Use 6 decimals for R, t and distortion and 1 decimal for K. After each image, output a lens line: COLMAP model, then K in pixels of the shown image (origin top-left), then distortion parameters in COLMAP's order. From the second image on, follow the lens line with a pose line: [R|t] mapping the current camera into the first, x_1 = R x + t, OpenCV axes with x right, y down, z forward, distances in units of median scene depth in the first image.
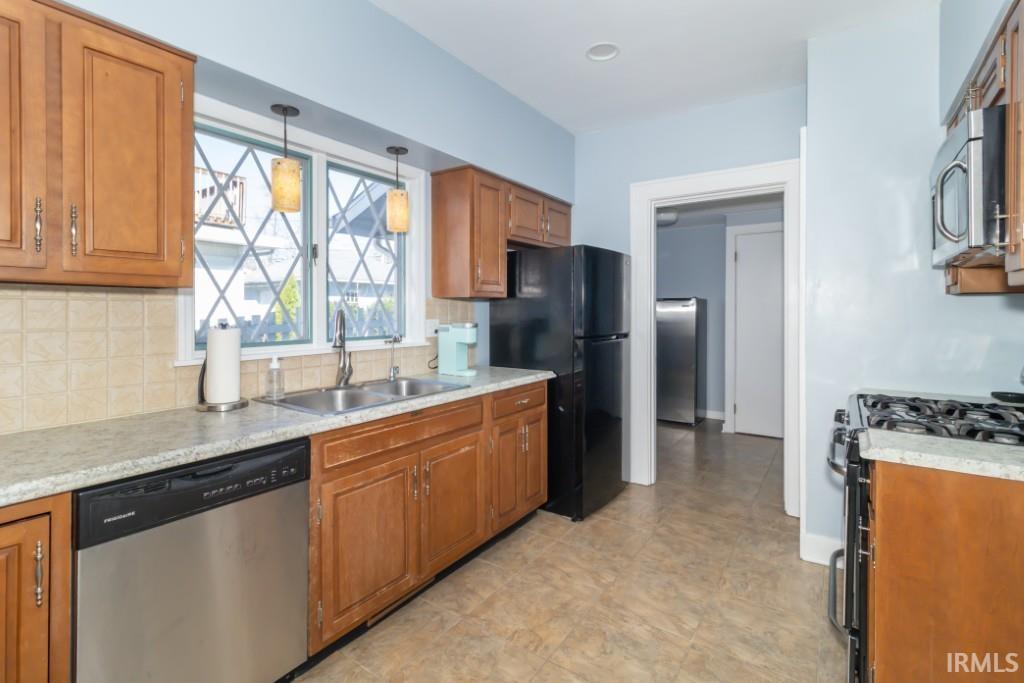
lens RADIAL K [[488.7, 0, 513.5], [0, 488.7, 311.7], [0, 0, 1]] dist [0.002028, 0.000084]
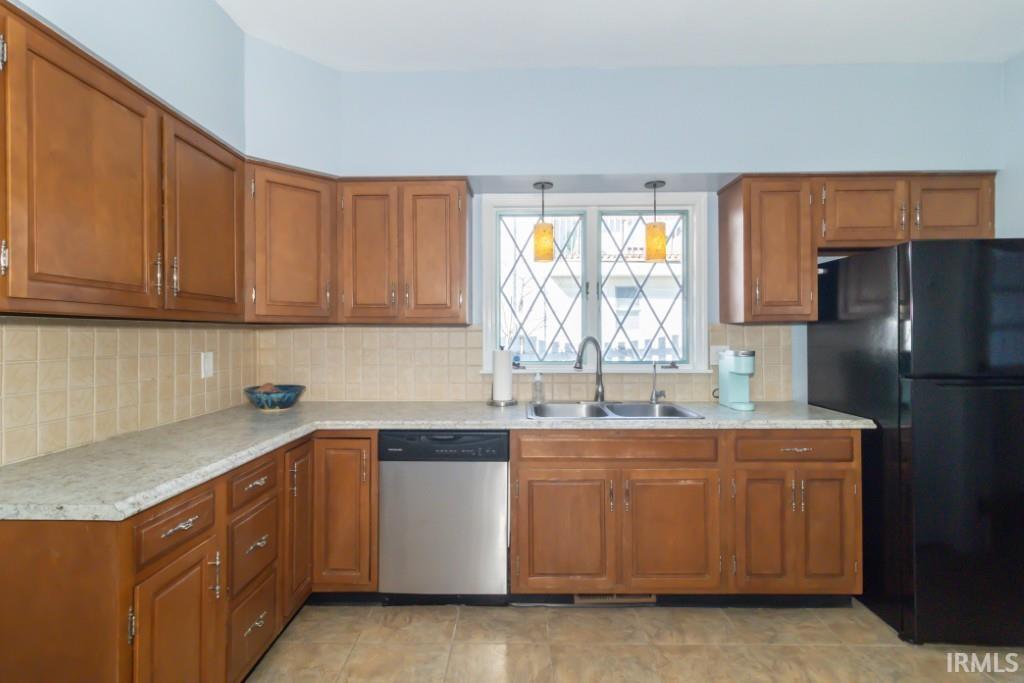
lens RADIAL K [[480.6, 0, 514.6], [0, 480.6, 334.1], [0, 0, 1]] dist [0.001411, -0.000107]
pose [[0.540272, -0.005857, -0.841470, 0.443670], [0.002142, 0.999982, -0.005585, -0.003691], [0.841488, 0.001215, 0.540275, 0.180294]]
